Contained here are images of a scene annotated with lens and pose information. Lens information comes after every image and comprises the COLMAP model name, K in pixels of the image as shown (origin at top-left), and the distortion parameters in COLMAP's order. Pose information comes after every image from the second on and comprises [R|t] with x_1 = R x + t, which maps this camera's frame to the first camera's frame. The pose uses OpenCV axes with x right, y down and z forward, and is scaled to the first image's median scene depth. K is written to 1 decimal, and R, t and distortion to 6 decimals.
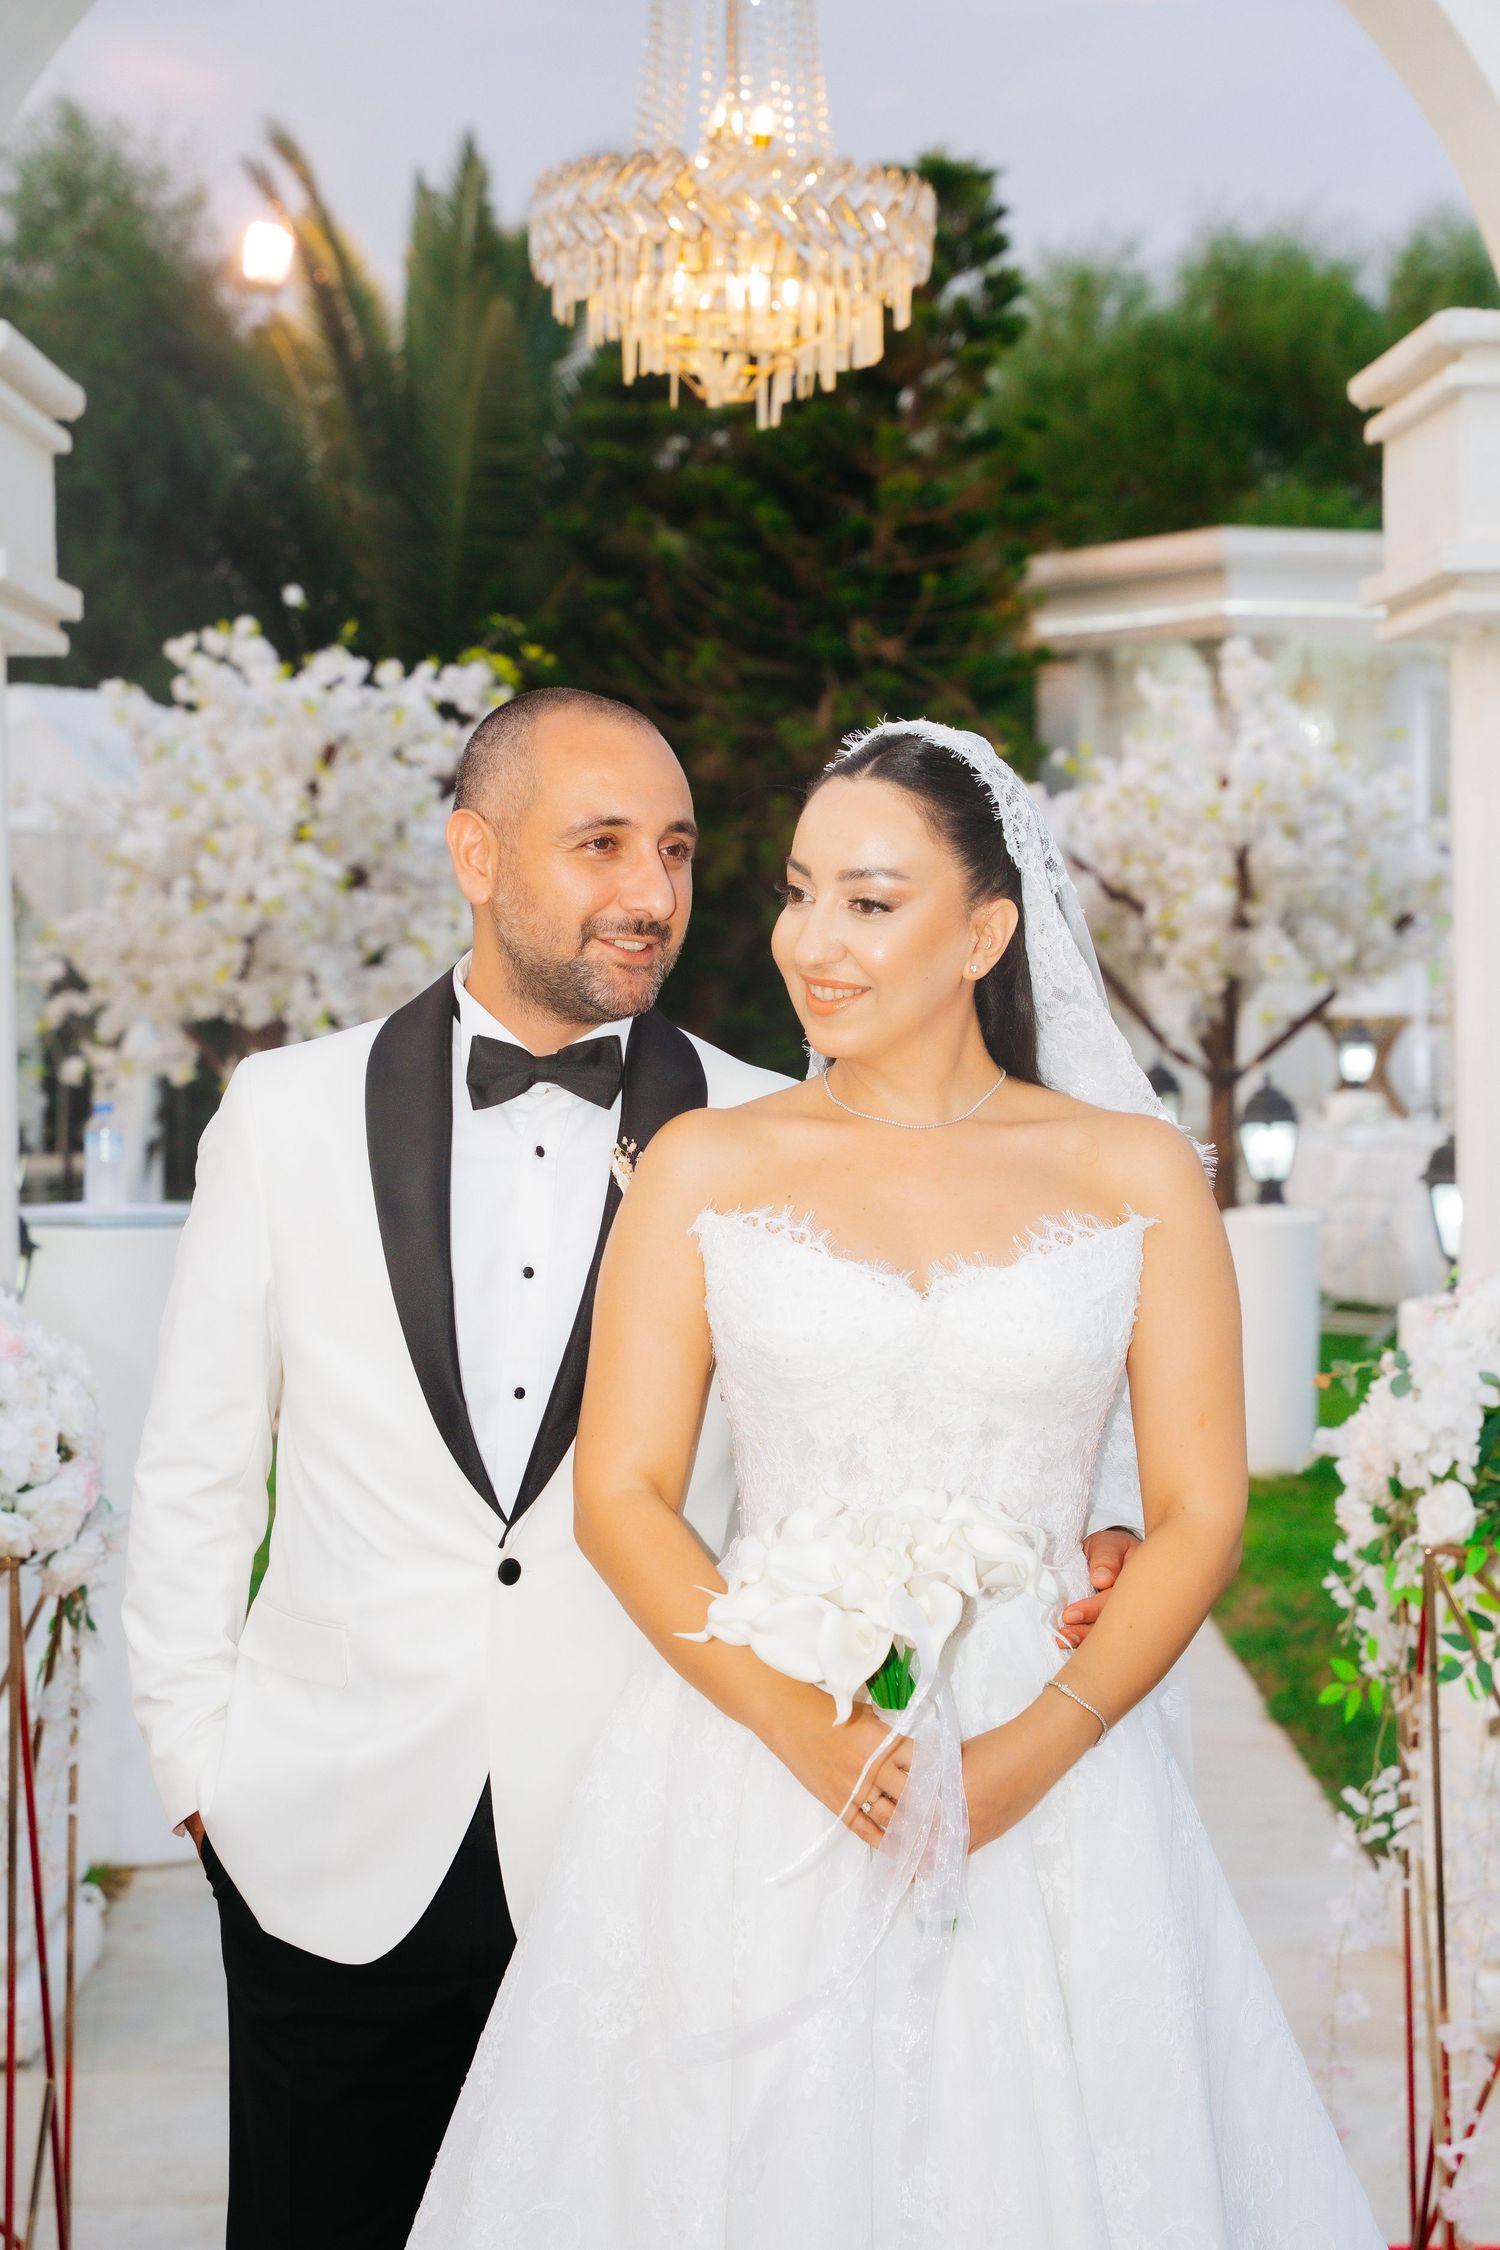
lens RADIAL K [[4335.0, 0, 750.0], [0, 4335.0, 1125.0], [0, 0, 1]] dist [0.357184, -0.023787]
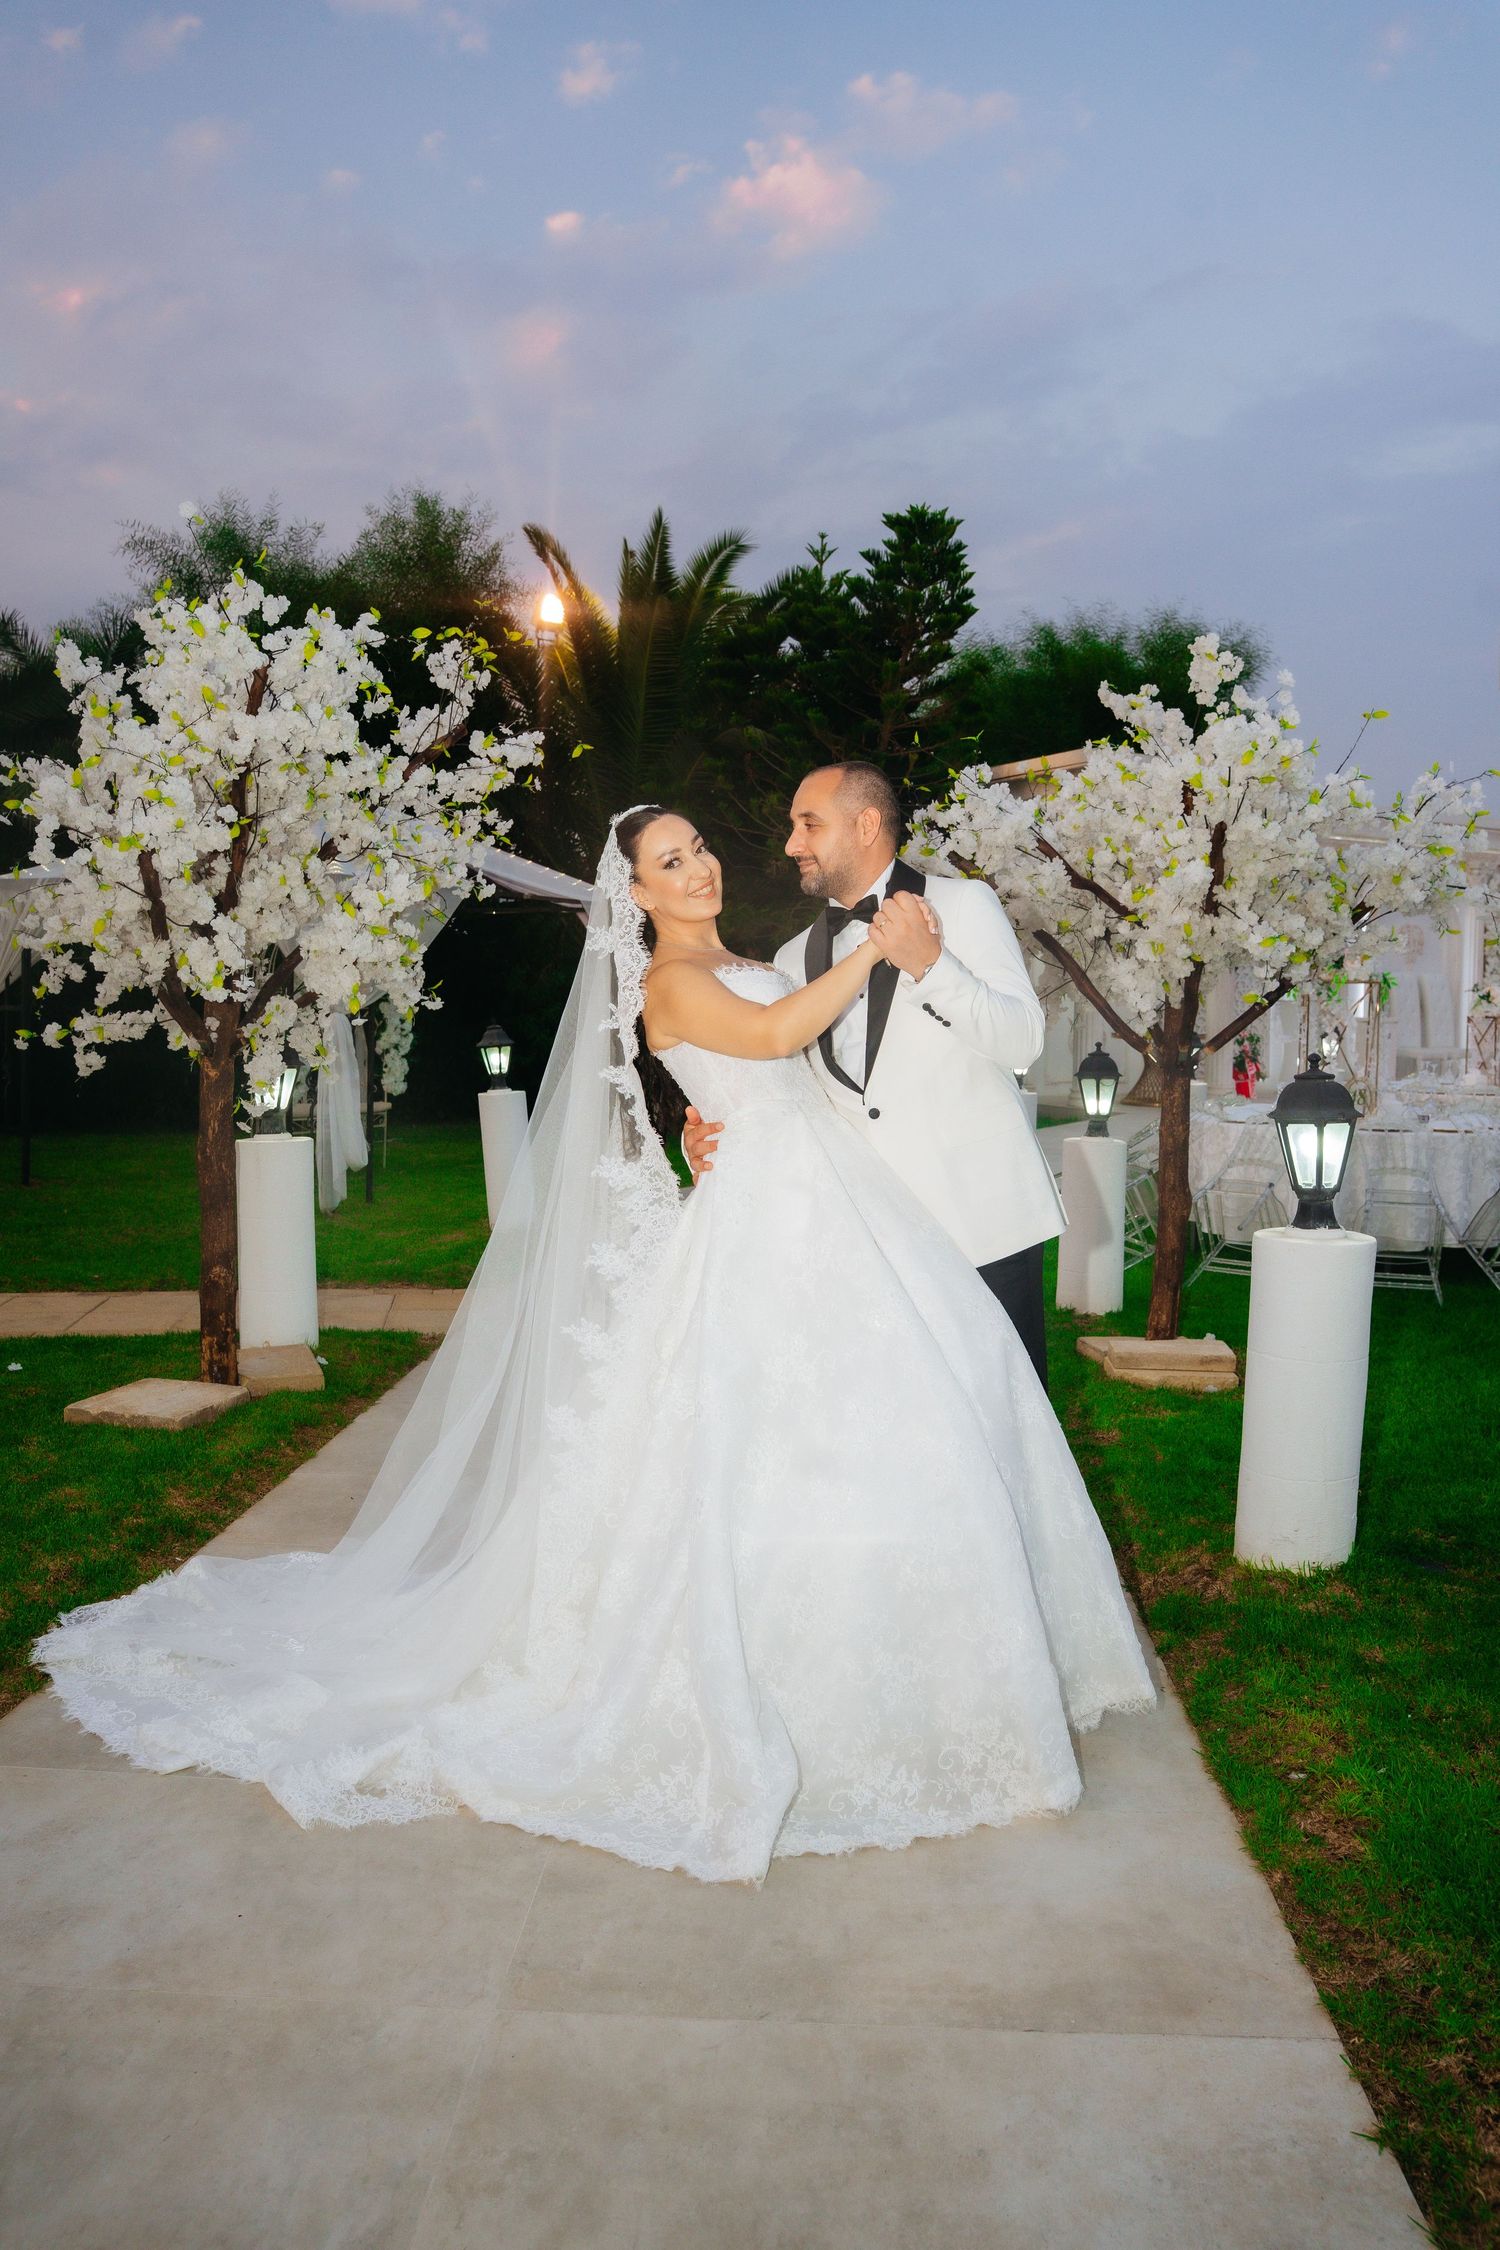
lens RADIAL K [[1775.4, 0, 750.0], [0, 1775.4, 1125.0], [0, 0, 1]] dist [-0.128506, -0.000194]
pose [[0.998493, 0.020176, -0.051041, 0.030662], [-0.019006, 0.999548, 0.023305, -0.004269], [0.051488, -0.022300, 0.998425, 0.616829]]
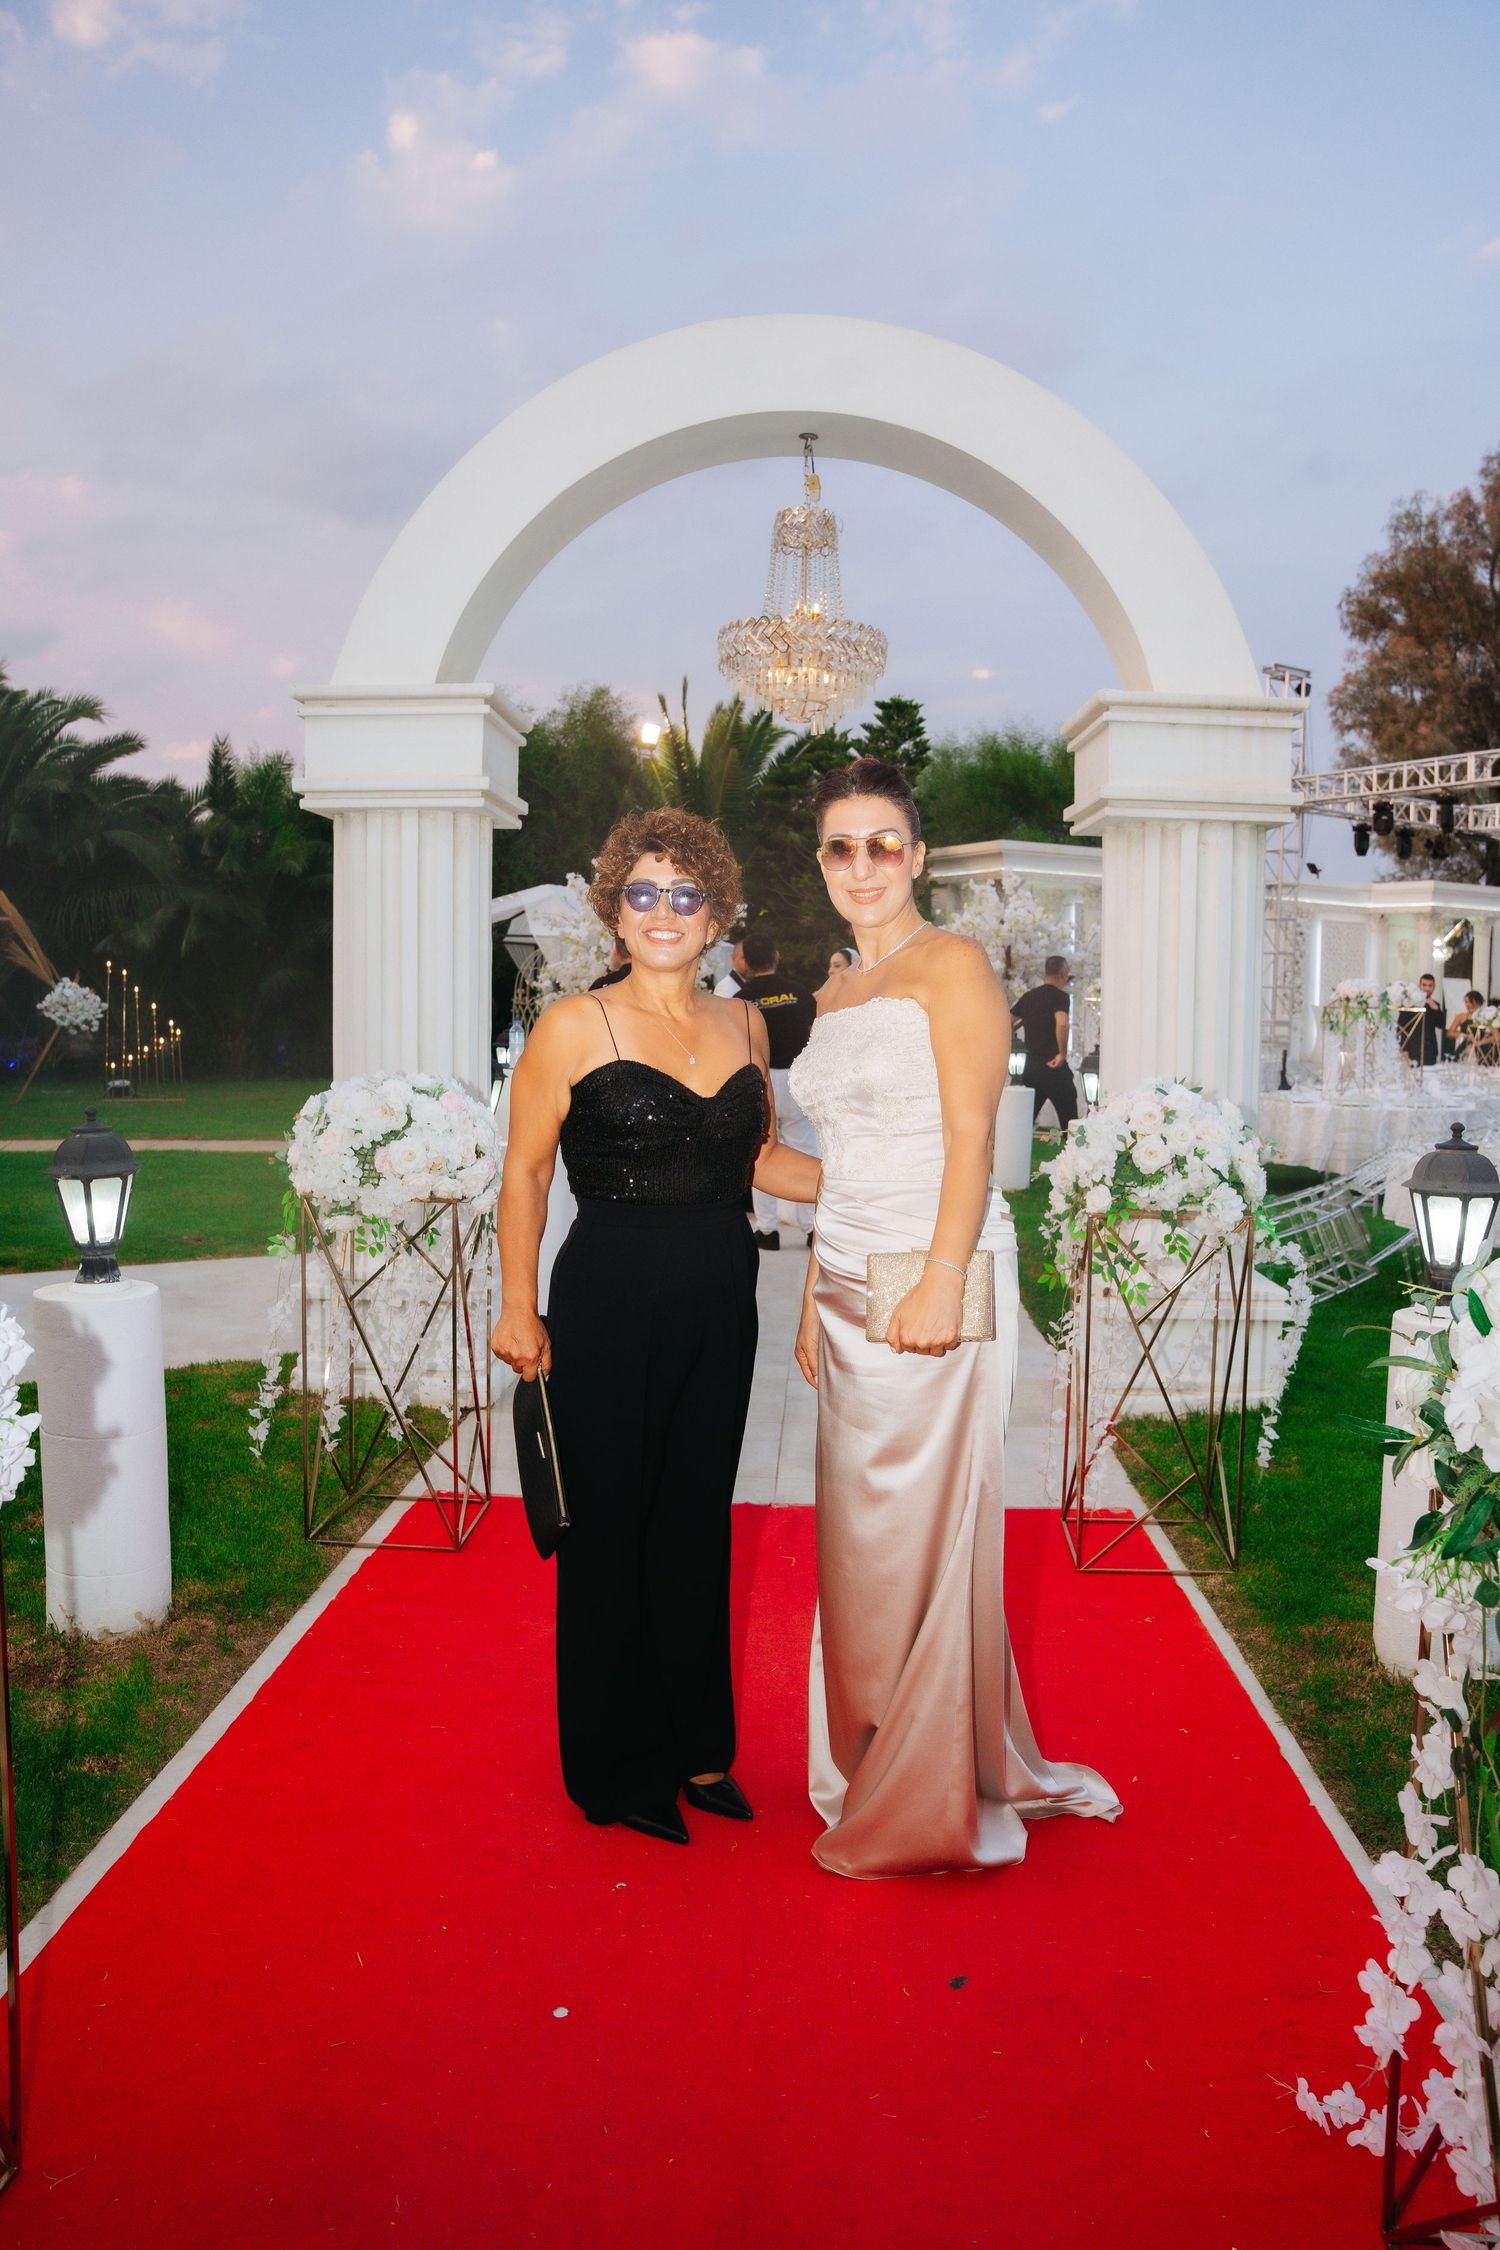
lens RADIAL K [[1574.8, 0, 750.0], [0, 1574.8, 1125.0], [0, 0, 1]] dist [-0.165462, 0.123761]
pose [[0.998552, 0.028321, -0.045736, 0.006494], [-0.026524, 0.998870, 0.039445, 0.008852], [0.046801, -0.038175, 0.998175, 0.073674]]
